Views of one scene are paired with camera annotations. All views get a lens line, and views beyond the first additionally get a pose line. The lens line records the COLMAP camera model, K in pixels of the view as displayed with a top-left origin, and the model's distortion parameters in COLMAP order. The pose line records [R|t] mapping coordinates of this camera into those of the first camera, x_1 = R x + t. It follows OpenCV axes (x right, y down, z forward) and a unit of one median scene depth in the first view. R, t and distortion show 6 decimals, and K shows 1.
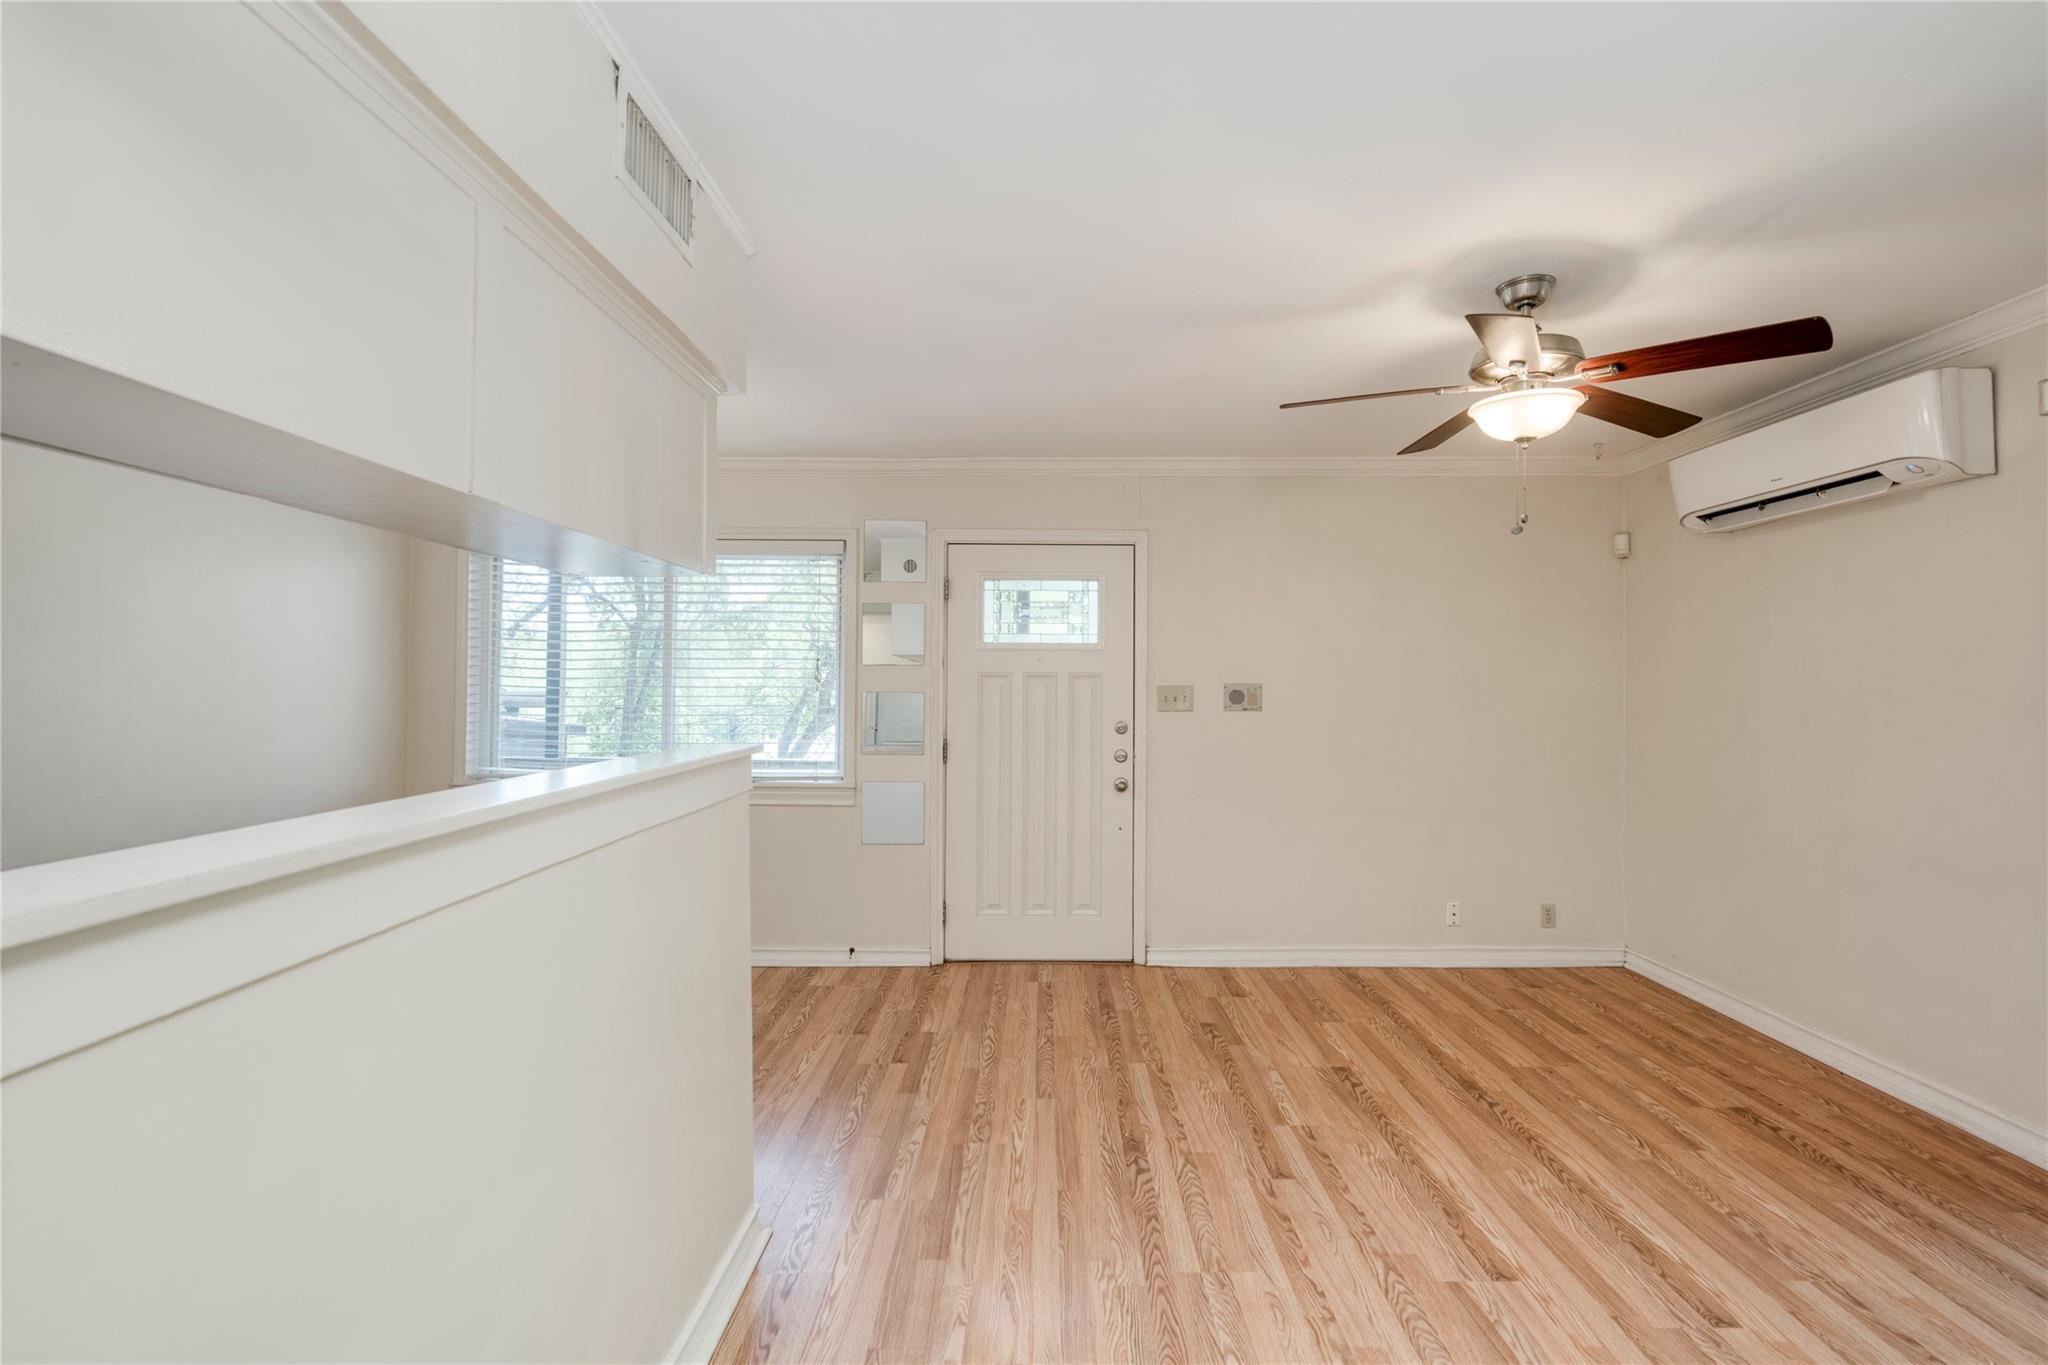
lens RADIAL K [[952.6, 0, 1044.1], [0, 952.6, 672.5], [0, 0, 1]] dist [0.001239, -0.000345]
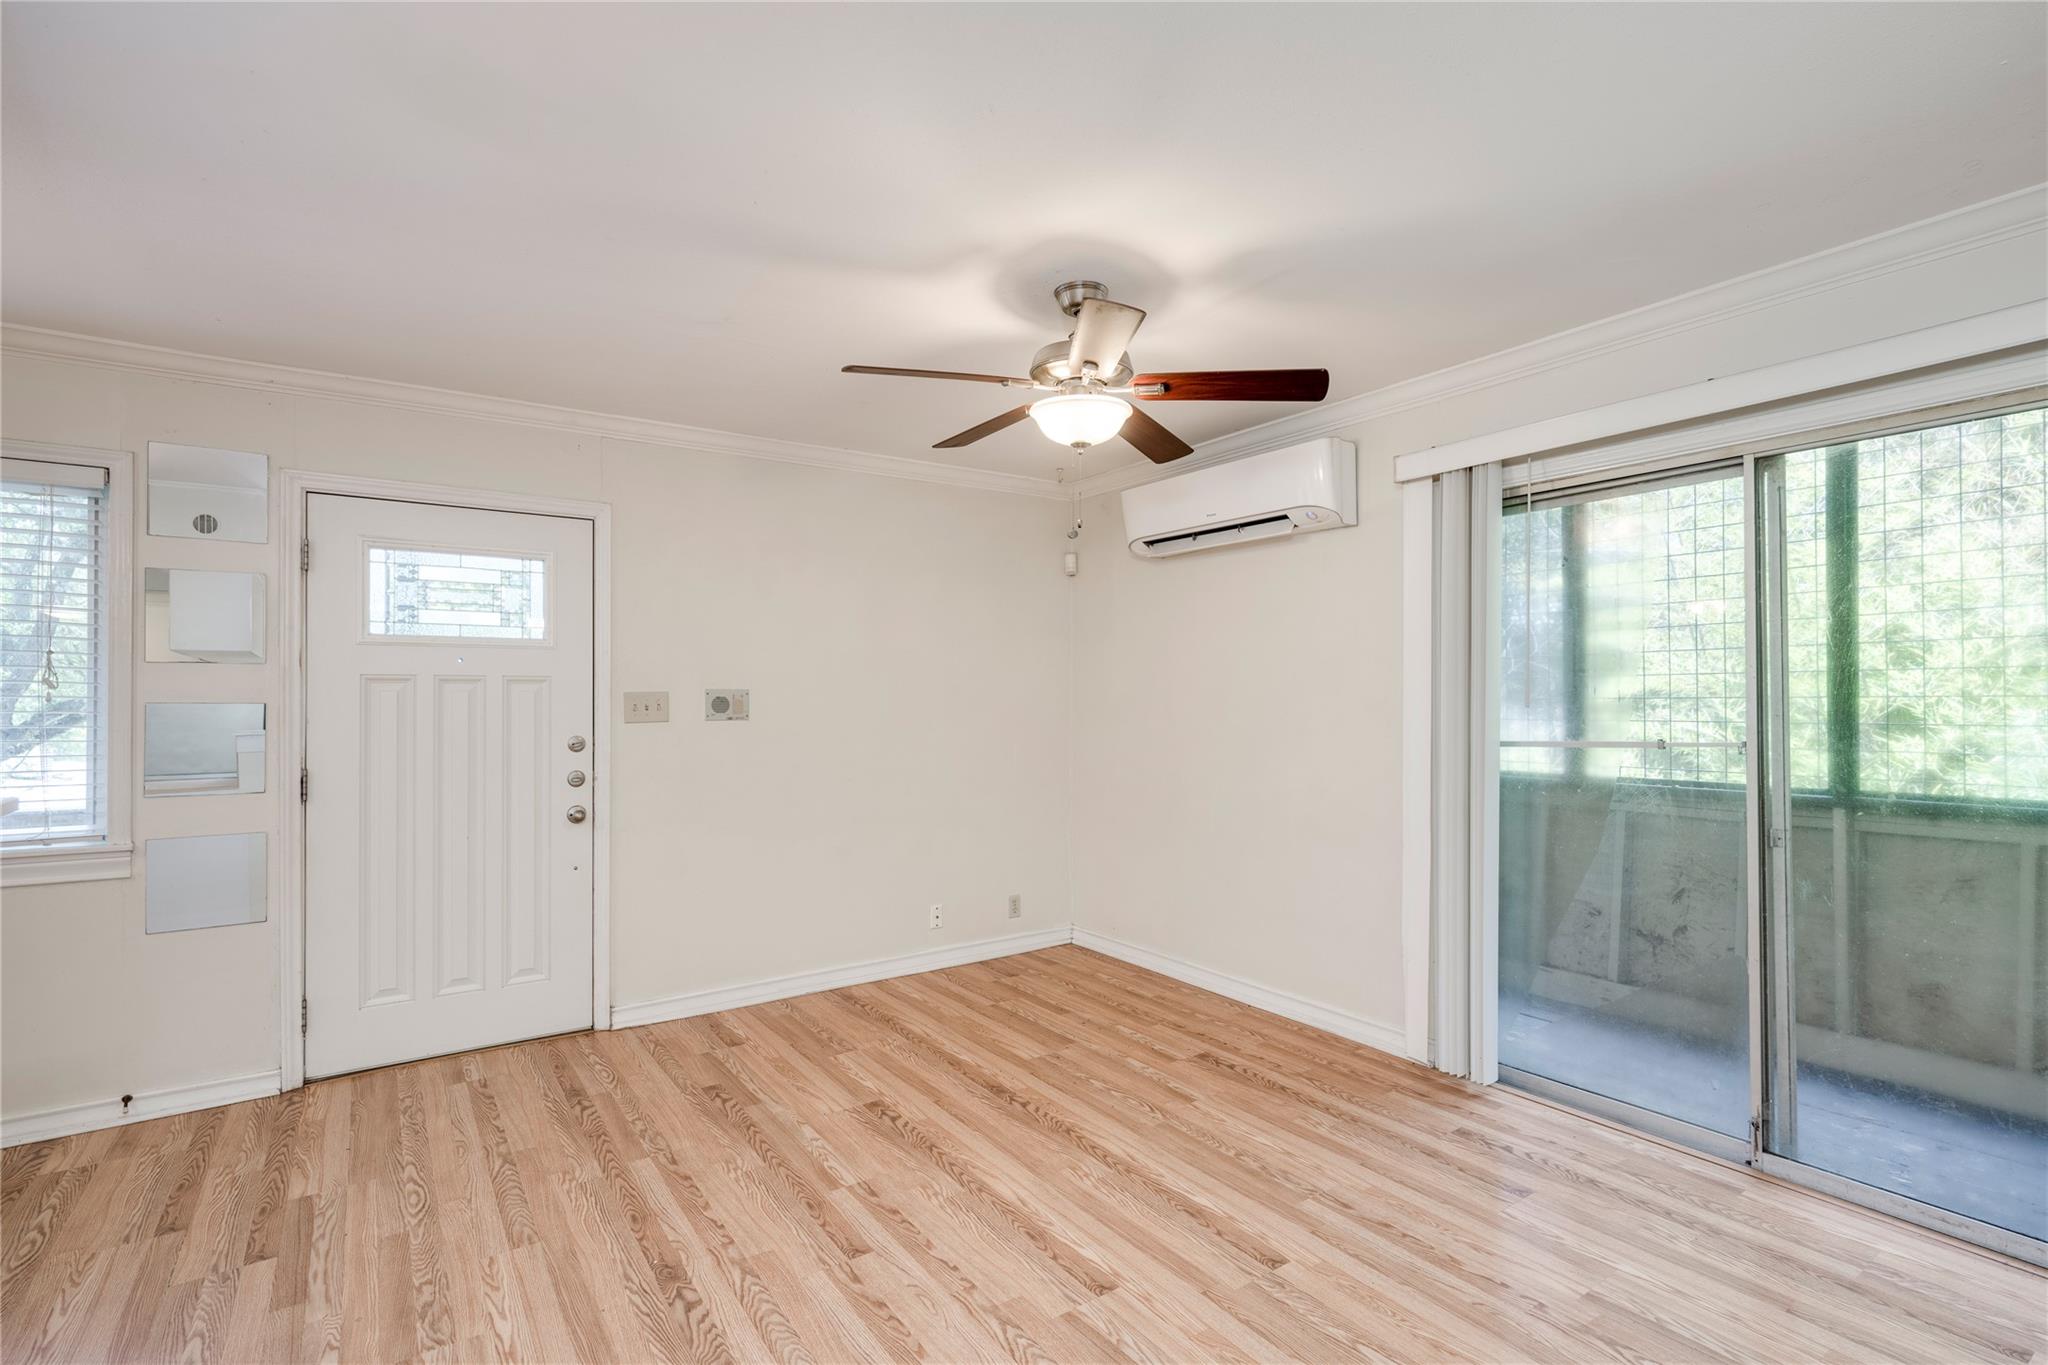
lens RADIAL K [[956.3, 0, 1030.9], [0, 956.3, 692.1], [0, 0, 1]] dist [0.000413, 0.000158]
pose [[0.820959, -0.003672, 0.570975, -0.091007], [-0.003367, 0.999931, 0.011272, 0.004595], [-0.570977, -0.011176, 0.820890, 0.152470]]
